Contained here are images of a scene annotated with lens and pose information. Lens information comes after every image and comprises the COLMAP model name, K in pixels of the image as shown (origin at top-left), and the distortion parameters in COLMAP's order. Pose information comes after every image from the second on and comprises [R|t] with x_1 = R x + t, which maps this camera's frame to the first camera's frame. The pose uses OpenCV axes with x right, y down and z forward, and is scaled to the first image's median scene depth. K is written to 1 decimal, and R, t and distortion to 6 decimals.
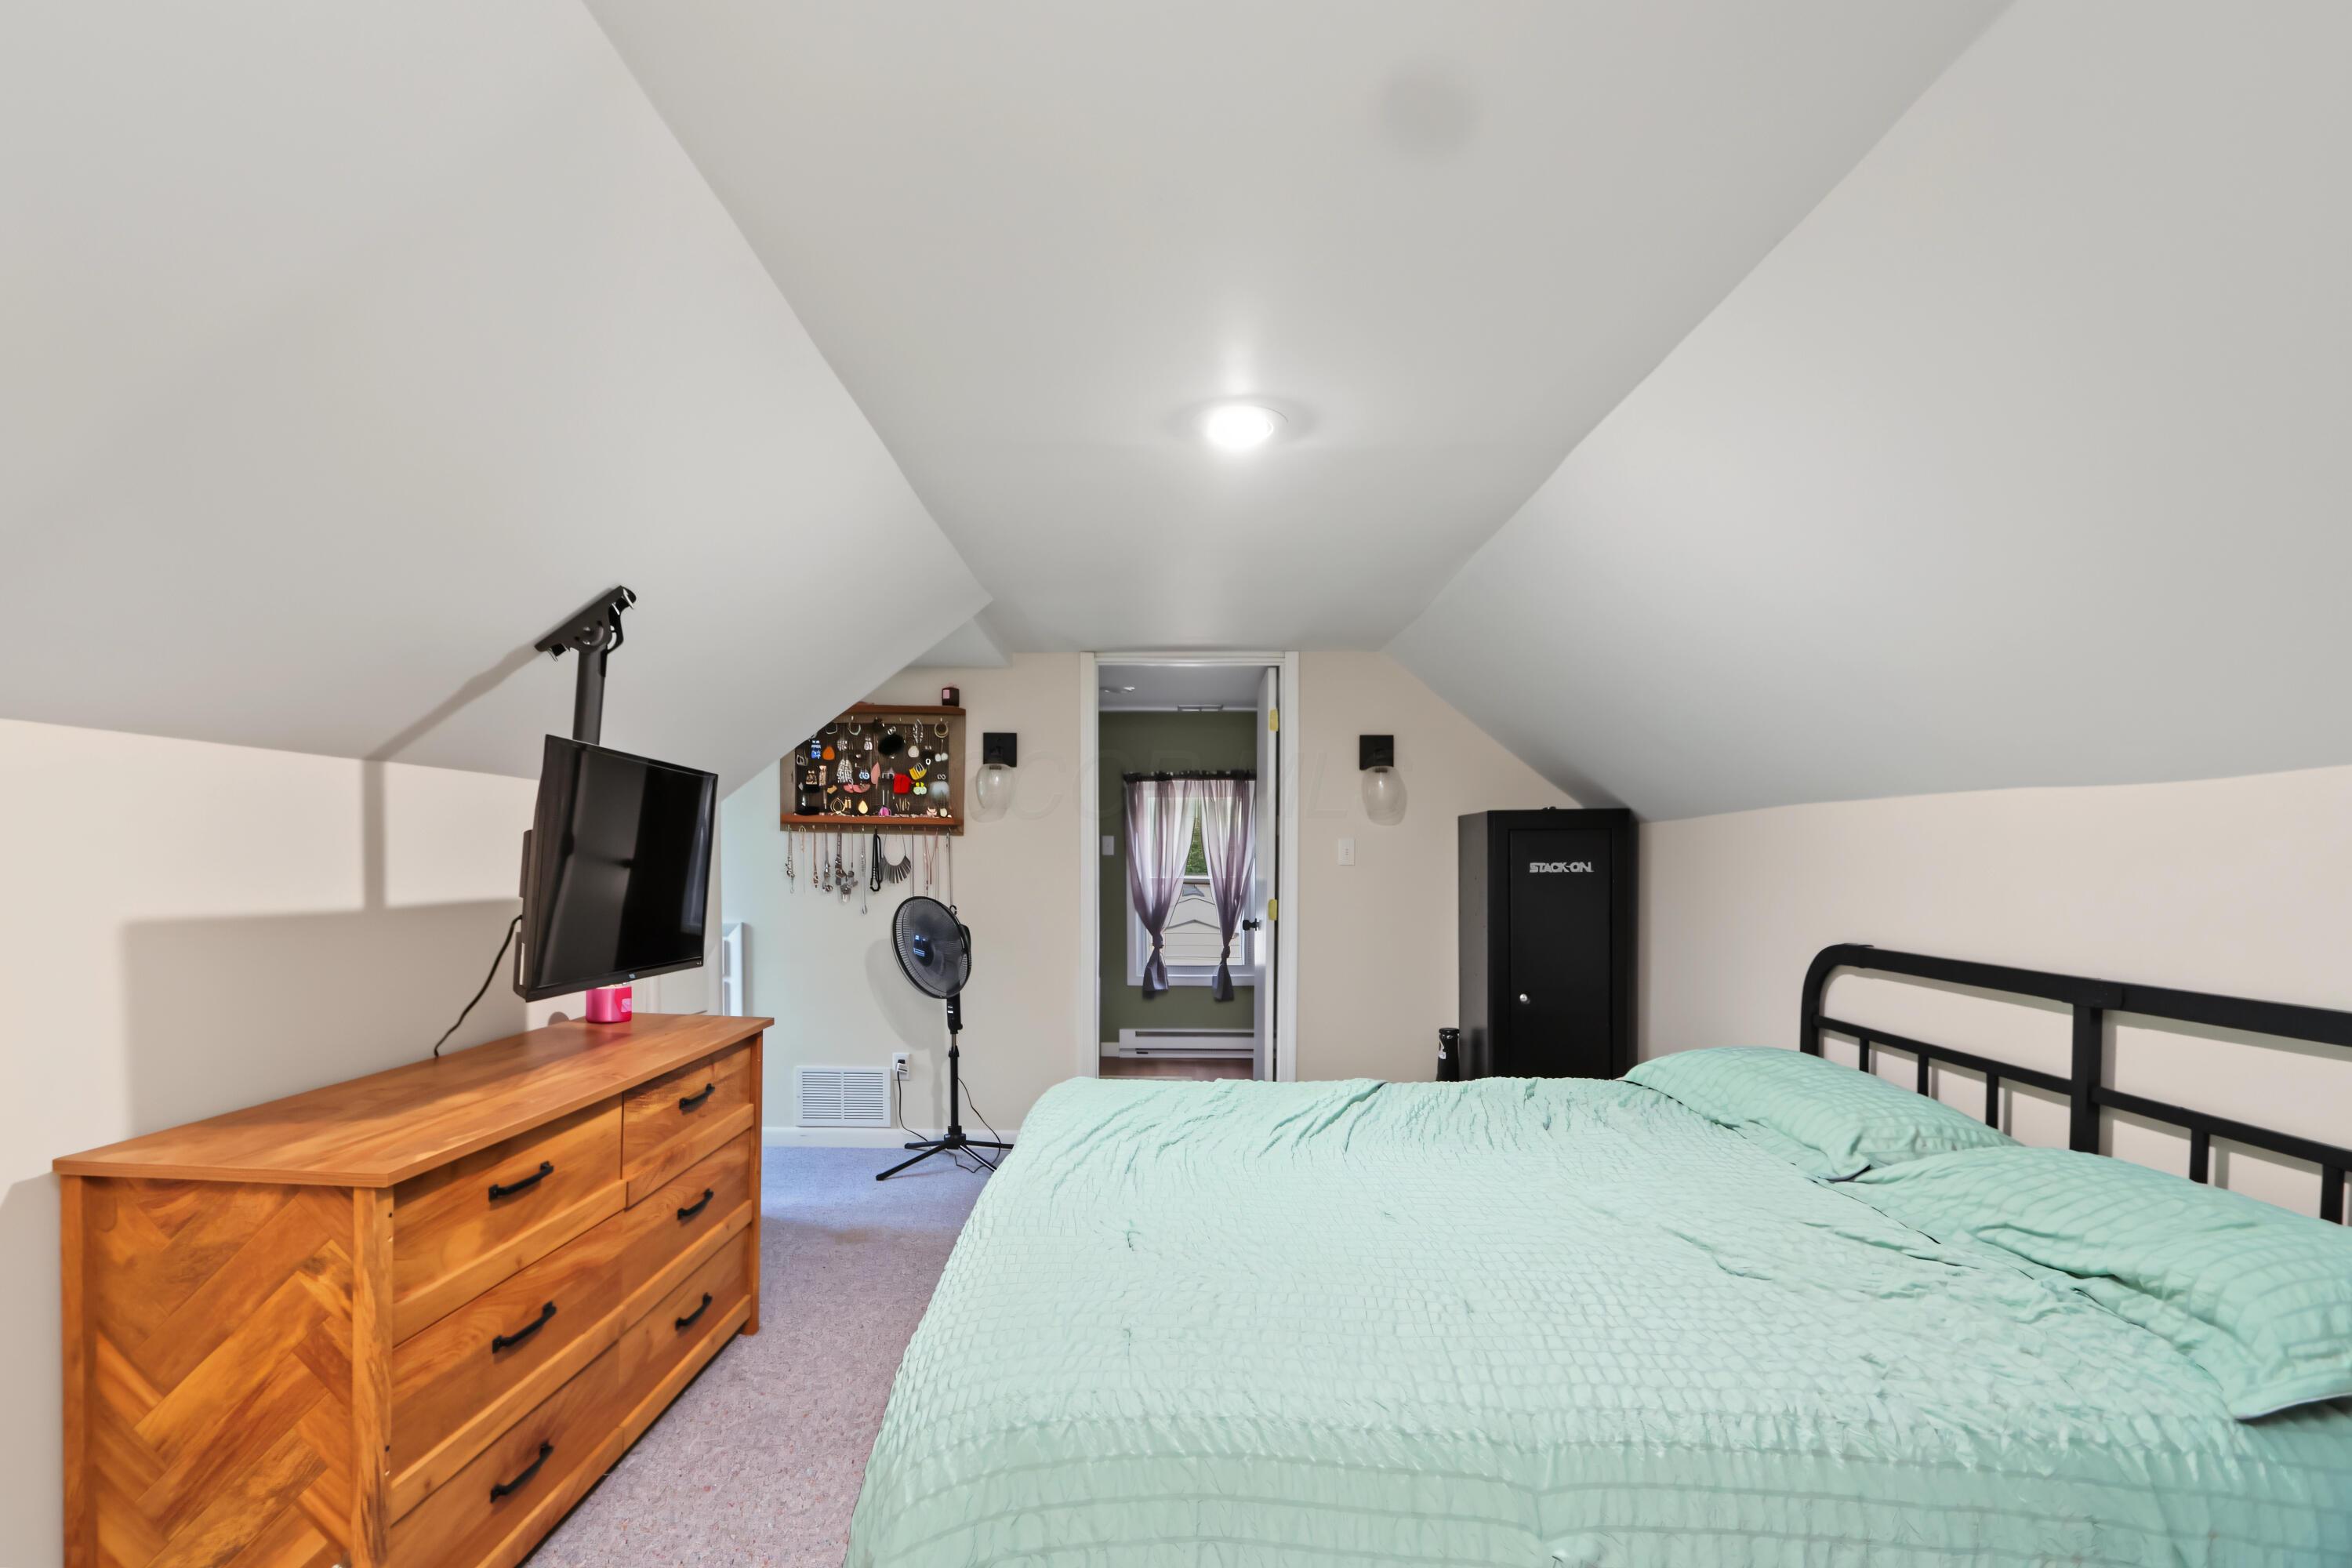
lens RADIAL K [[1126.8, 0, 1176.4], [0, 1126.8, 796.9], [0, 0, 1]] dist [-0.004326, -0.000270]
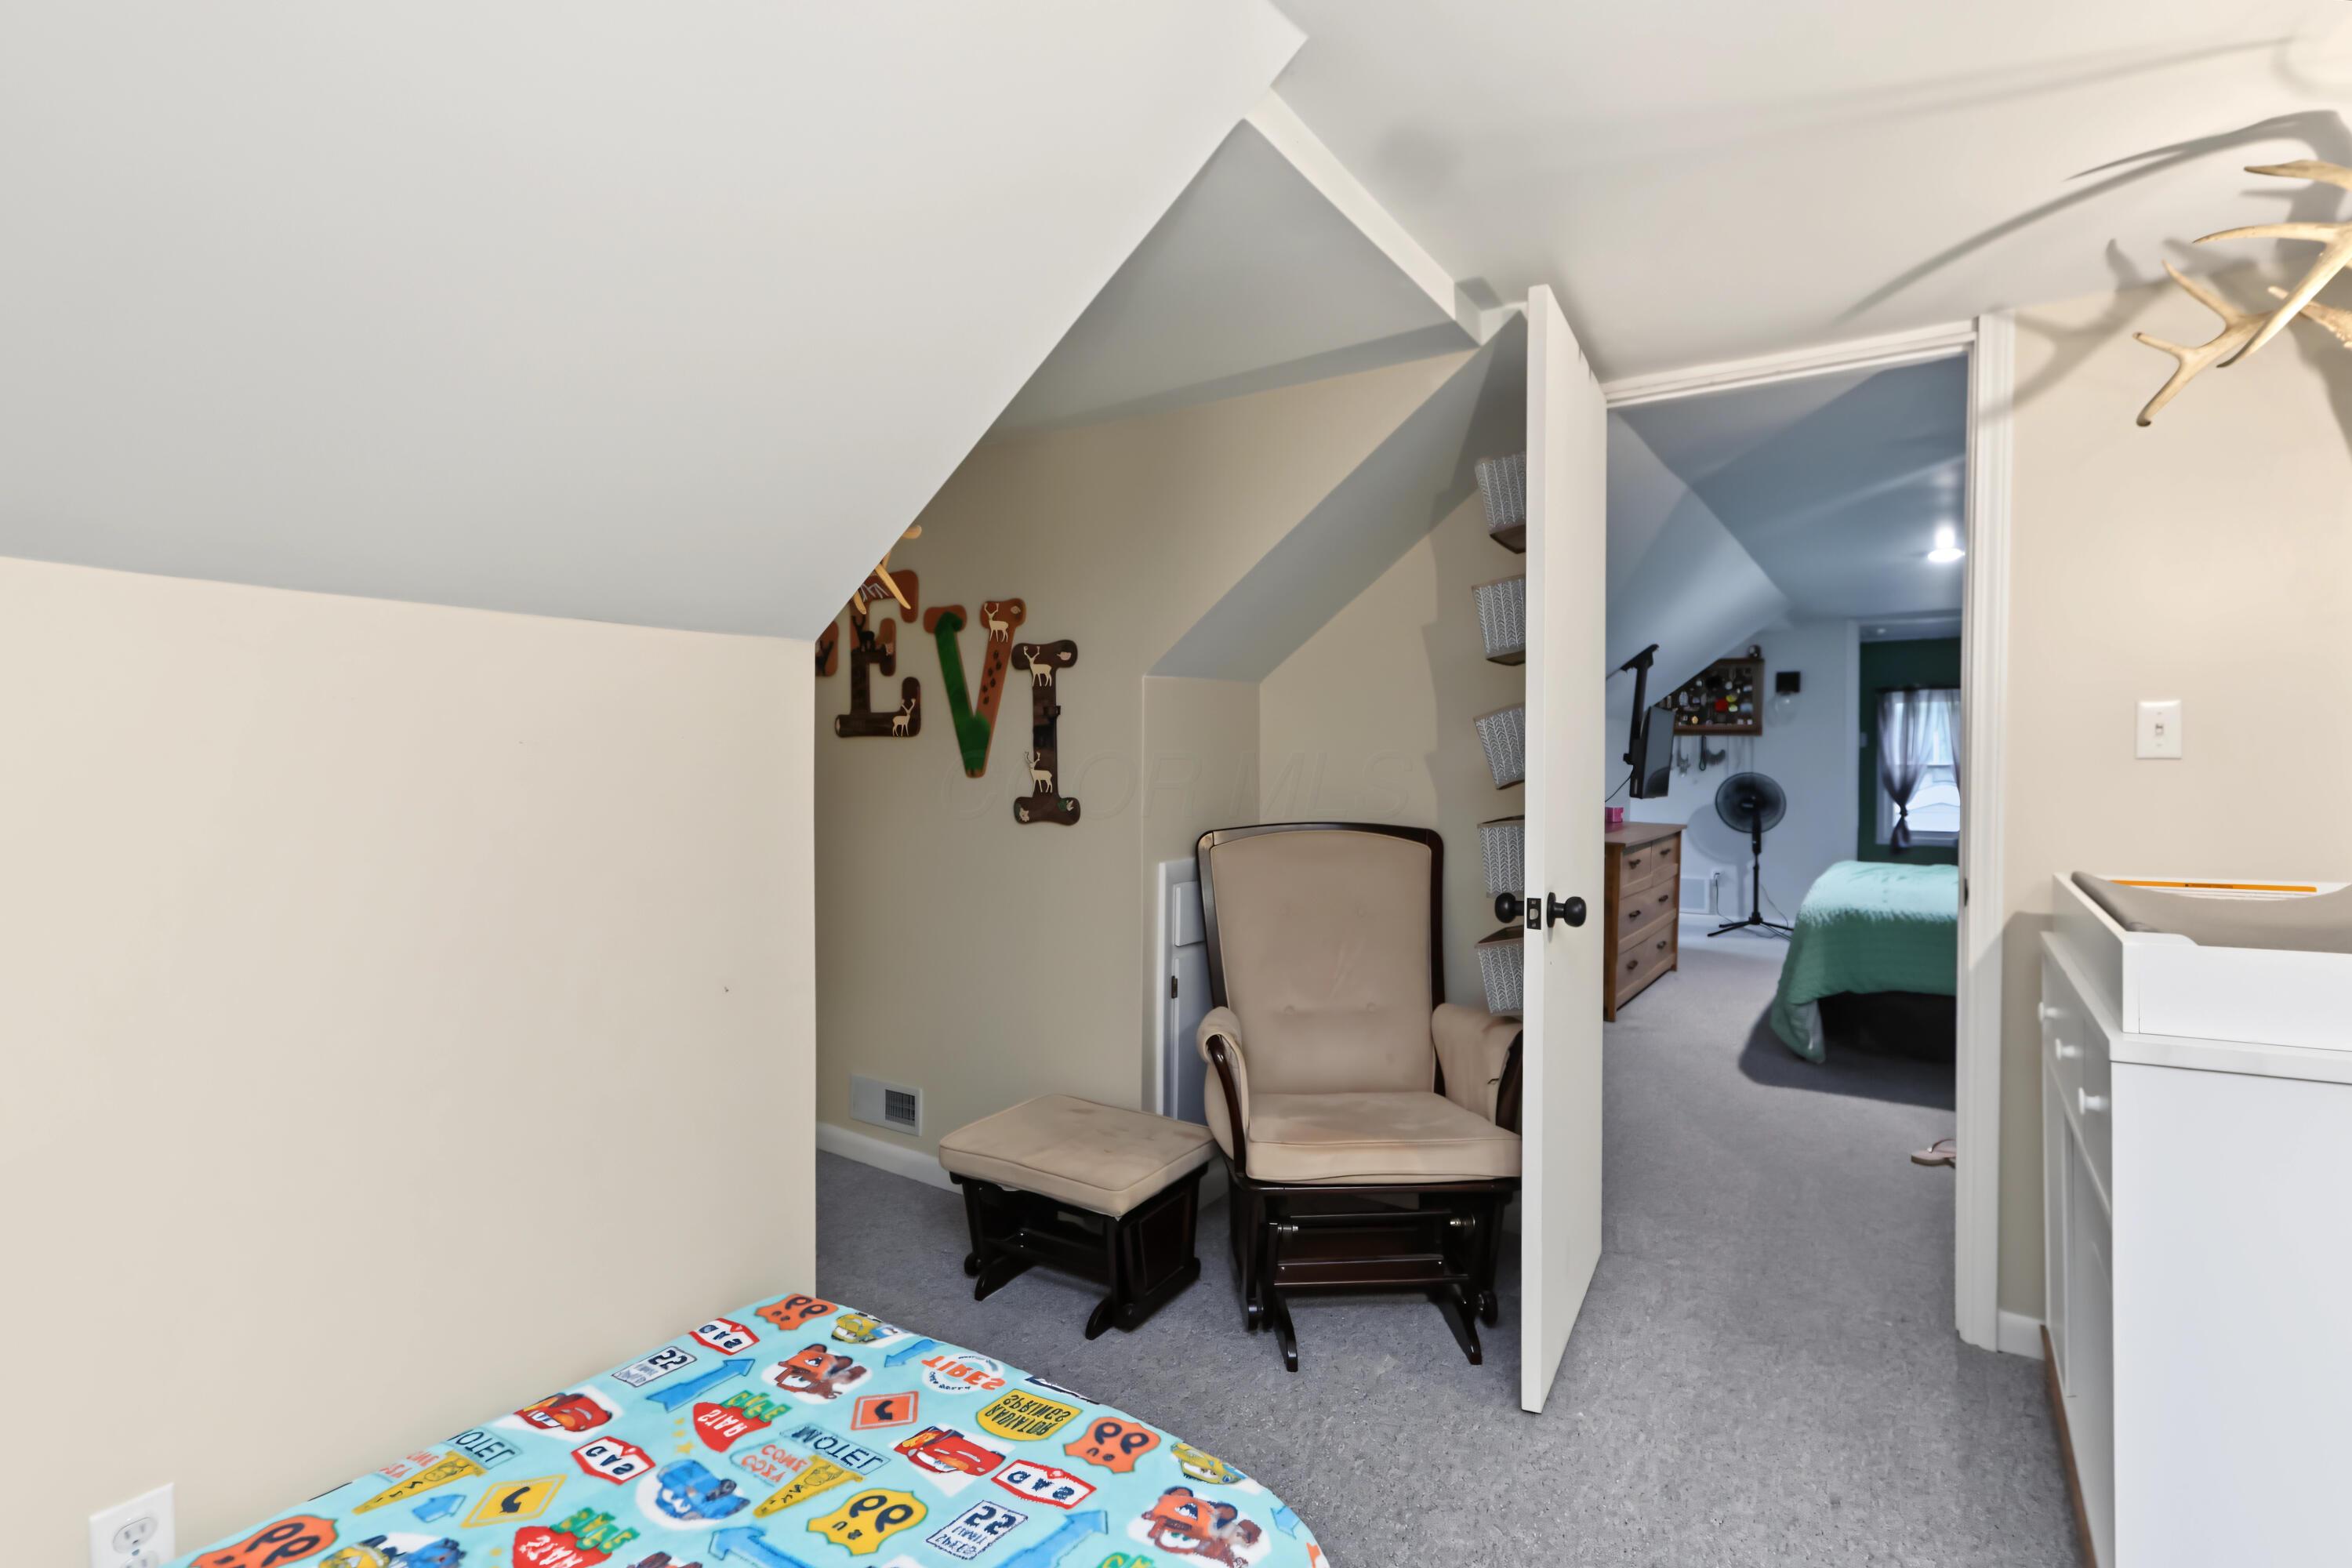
lens RADIAL K [[1126.8, 0, 1176.4], [0, 1126.8, 796.9], [0, 0, 1]] dist [-0.004326, -0.000270]
pose [[0.829266, 0.013877, -0.558682, 0.018503], [0.036457, 0.996219, 0.078860, -0.037161], [0.557664, -0.085764, 0.825624, -0.821779]]
